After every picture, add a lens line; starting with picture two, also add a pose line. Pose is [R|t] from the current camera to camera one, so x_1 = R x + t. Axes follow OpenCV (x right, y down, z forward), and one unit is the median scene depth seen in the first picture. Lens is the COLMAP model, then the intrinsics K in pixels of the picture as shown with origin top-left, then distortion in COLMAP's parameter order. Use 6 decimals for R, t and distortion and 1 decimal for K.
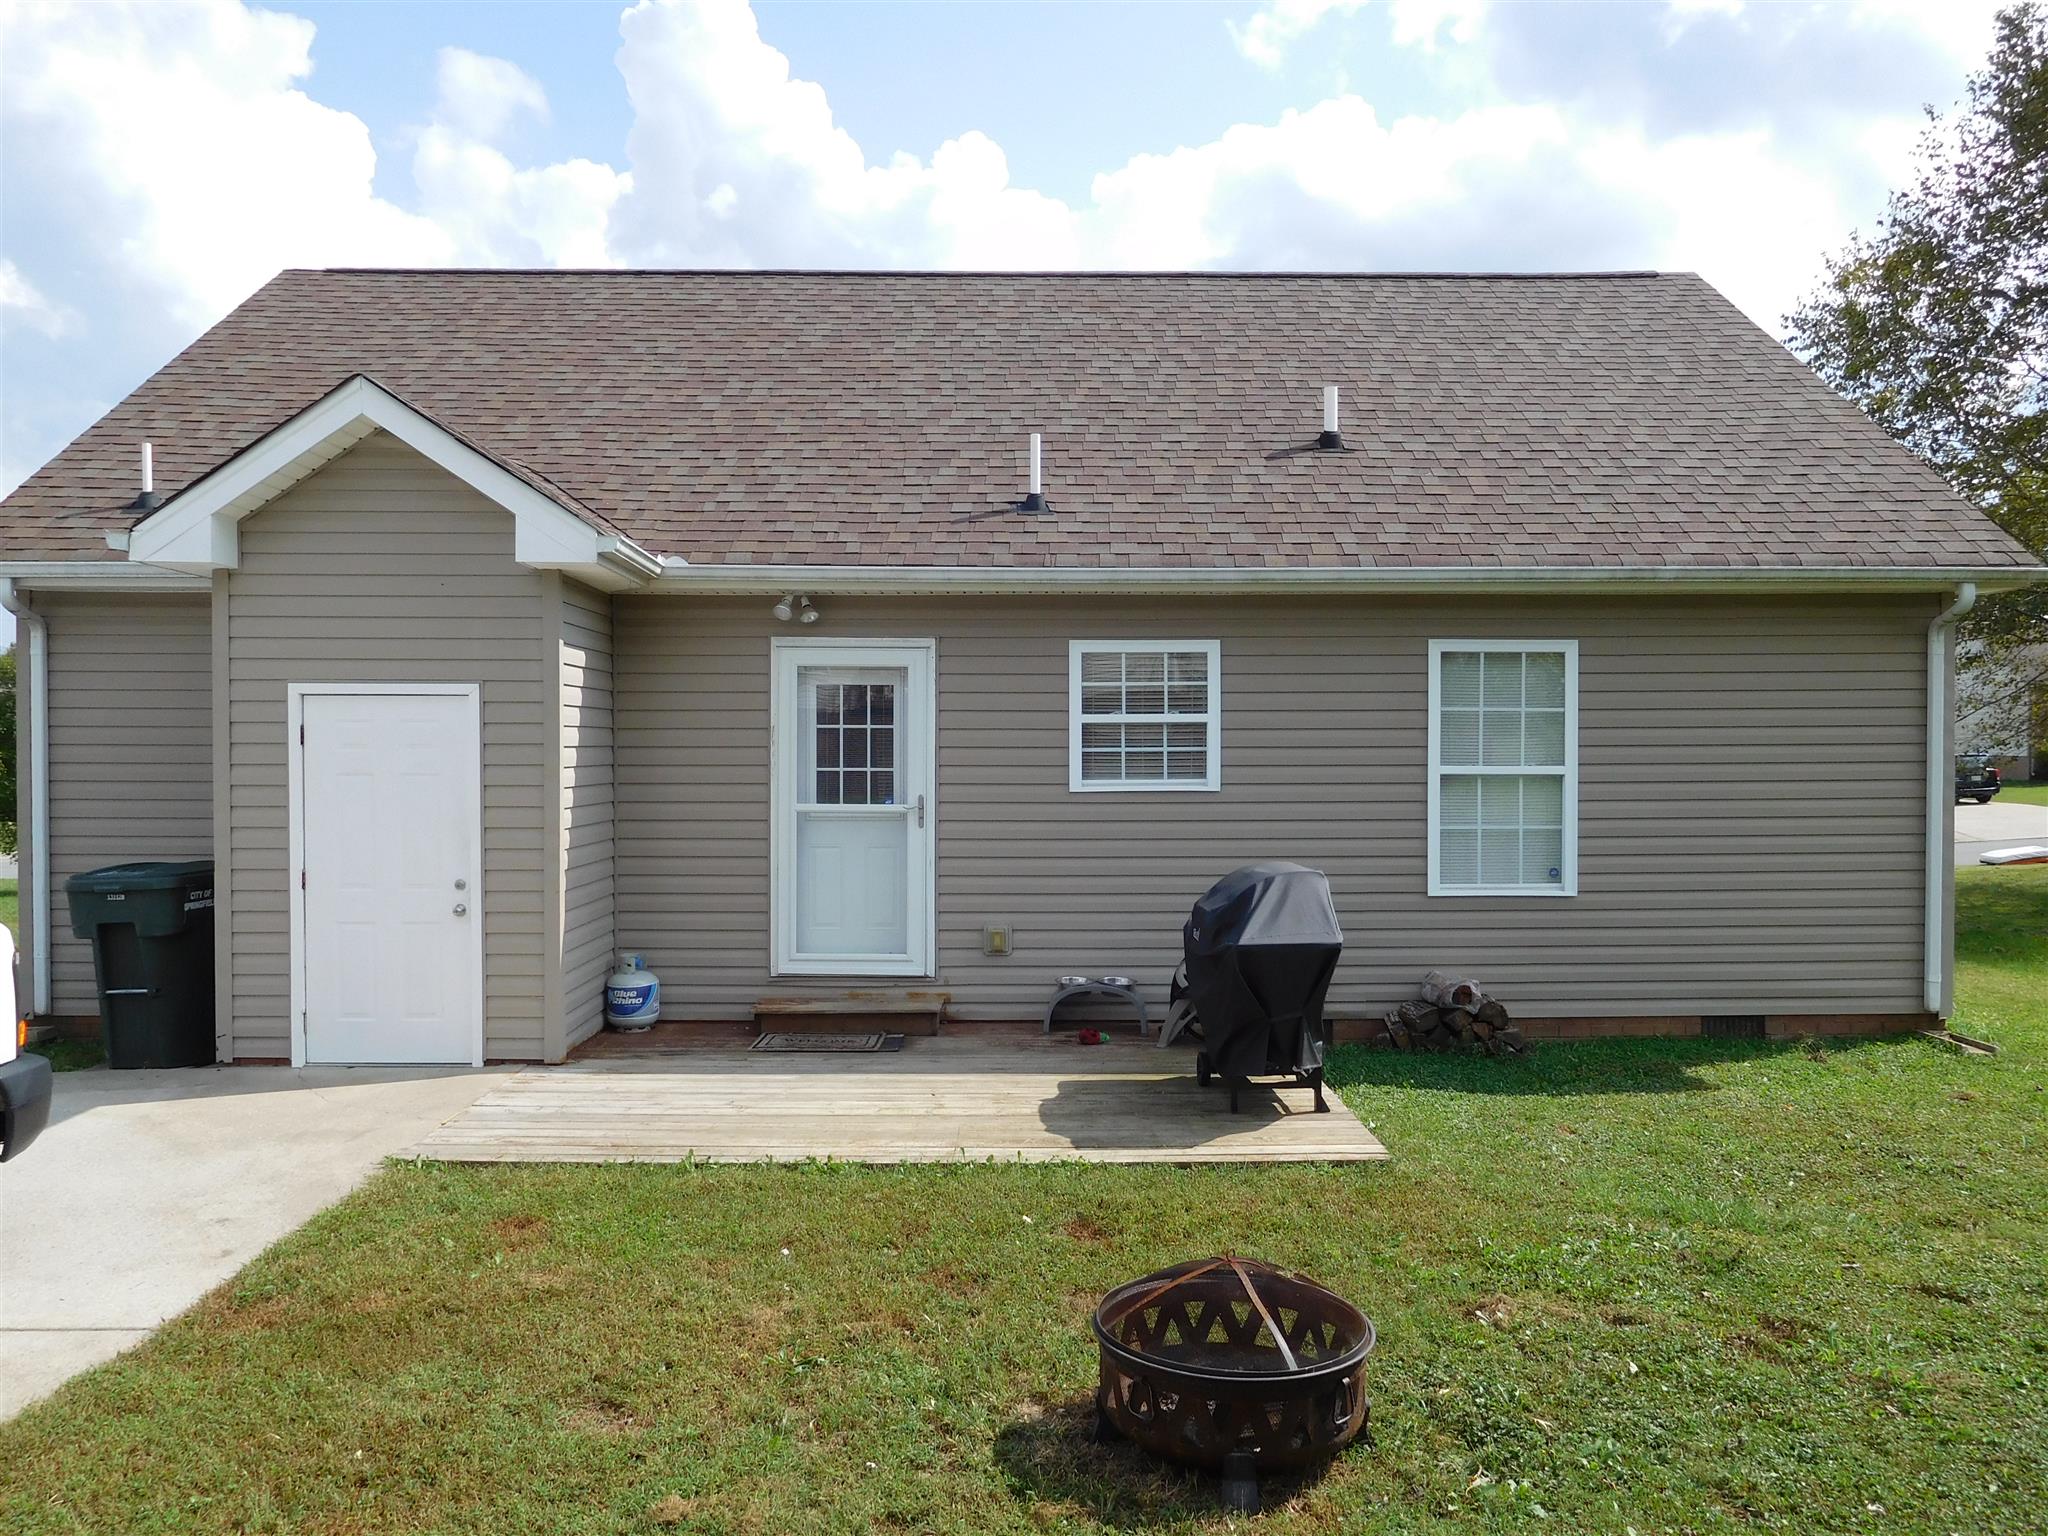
lens RADIAL K [[1546.9, 0, 1022.4], [0, 1546.9, 779.7], [0, 0, 1]] dist [-0.010249, -0.005198]
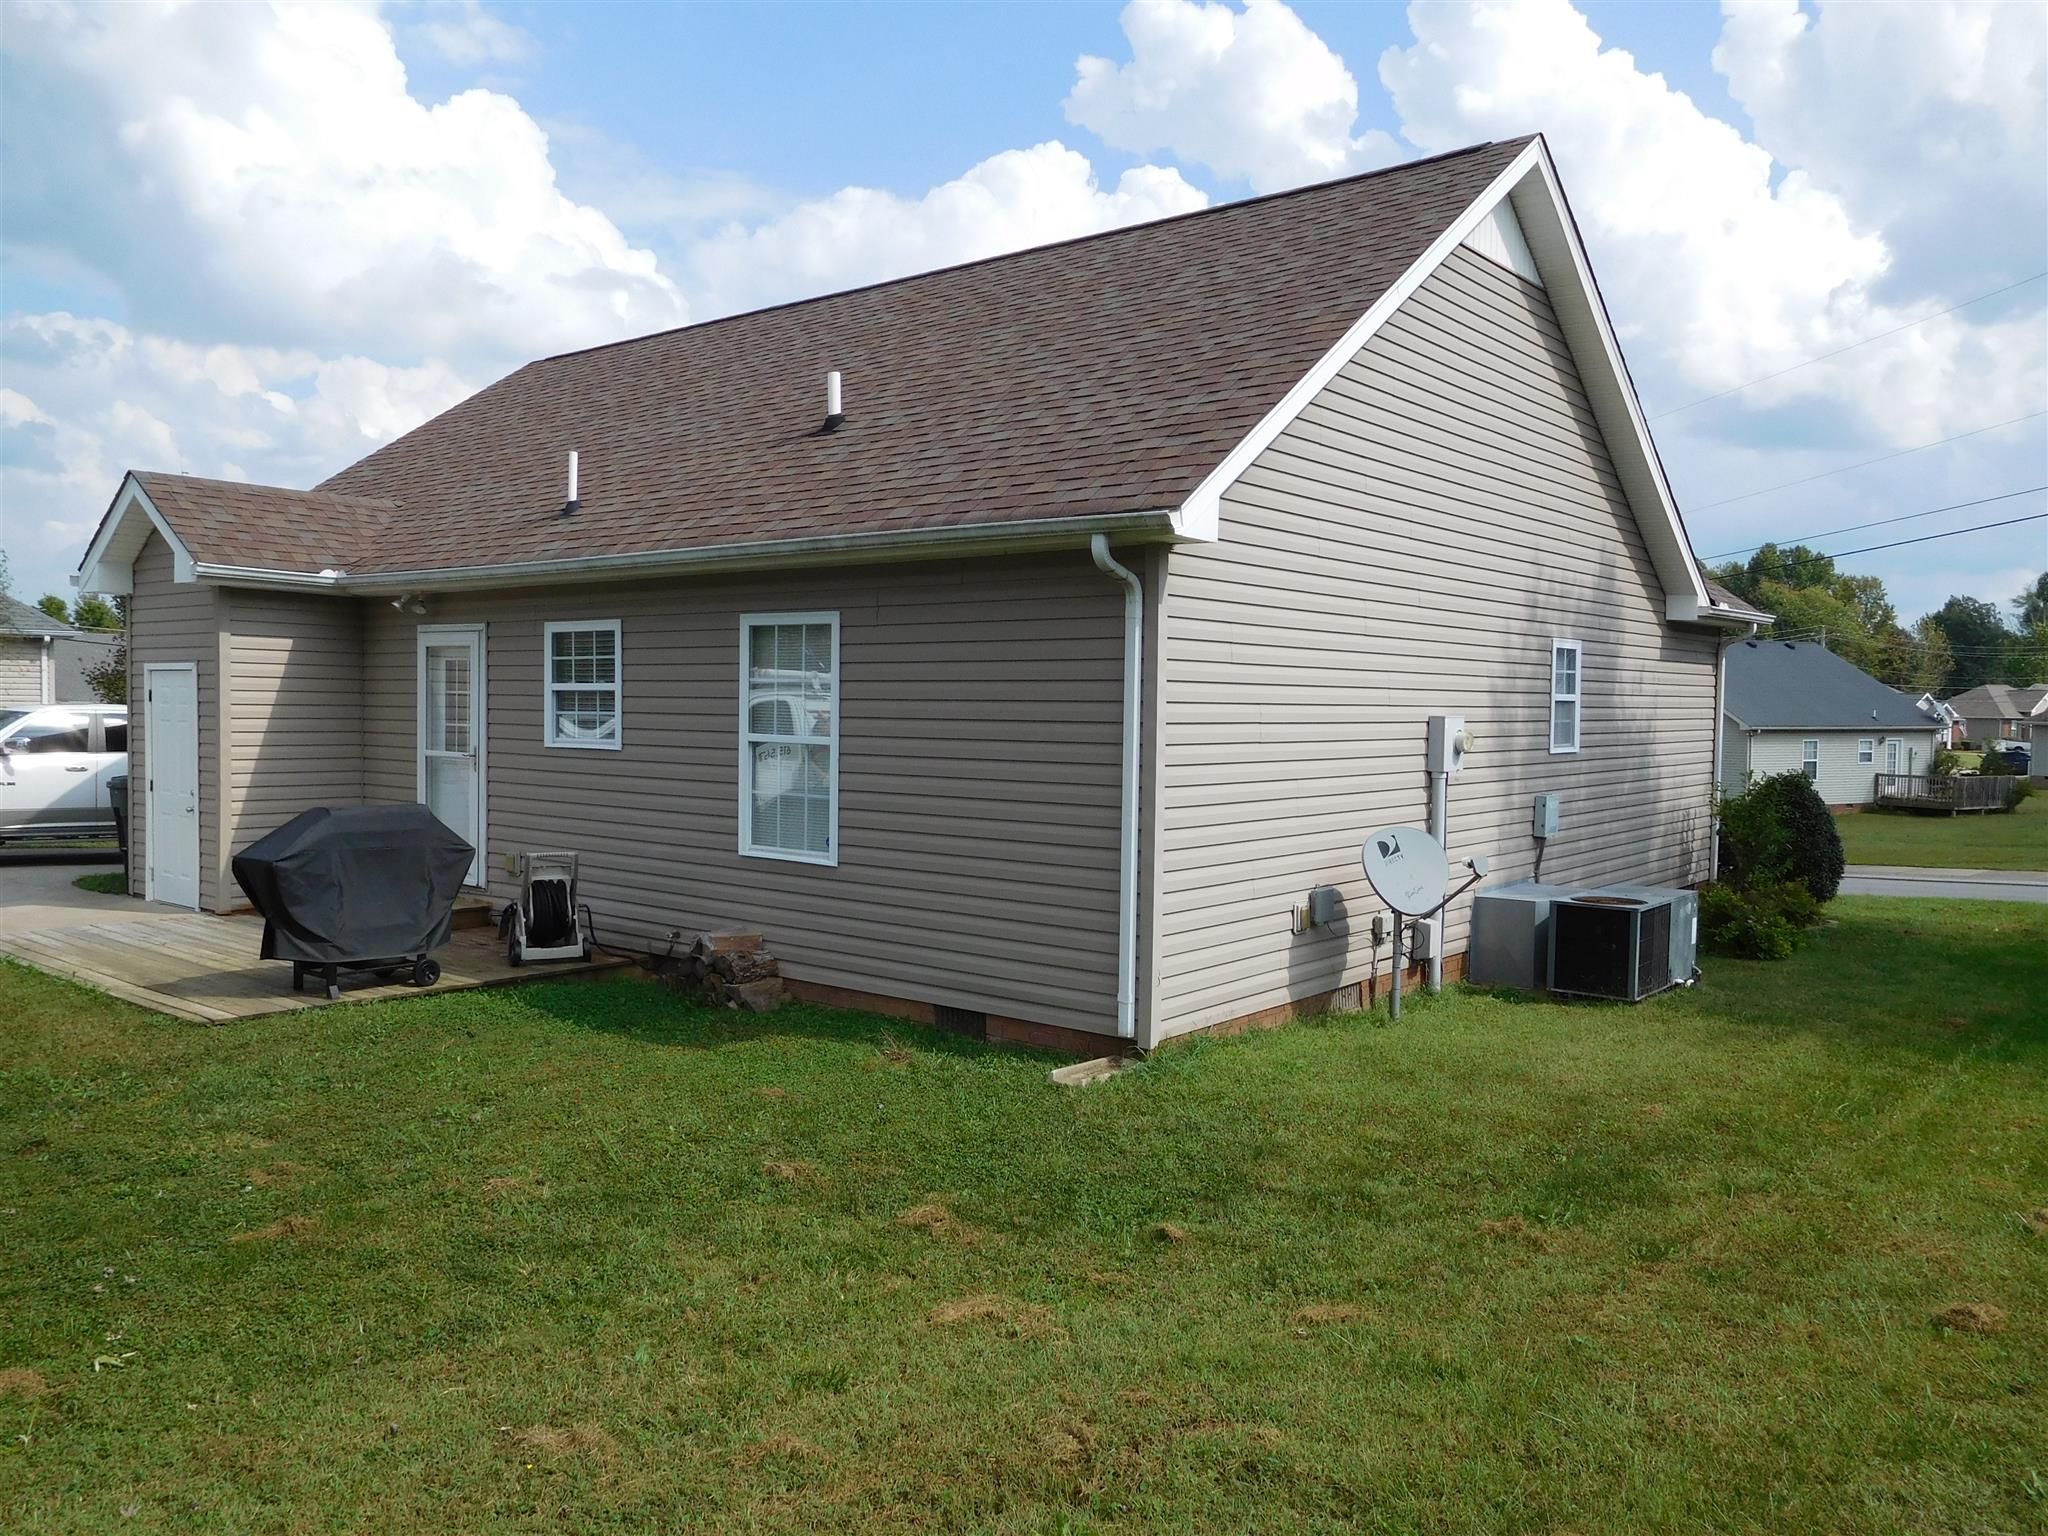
lens RADIAL K [[1546.9, 0, 1024.9], [0, 1546.9, 750.7], [0, 0, 1]] dist [-0.010249, -0.005198]
pose [[0.763504, 0.032686, -0.644976, 1.104680], [-0.024620, 0.999466, 0.021507, -0.024479], [0.645334, -0.000541, 0.763901, 0.312434]]
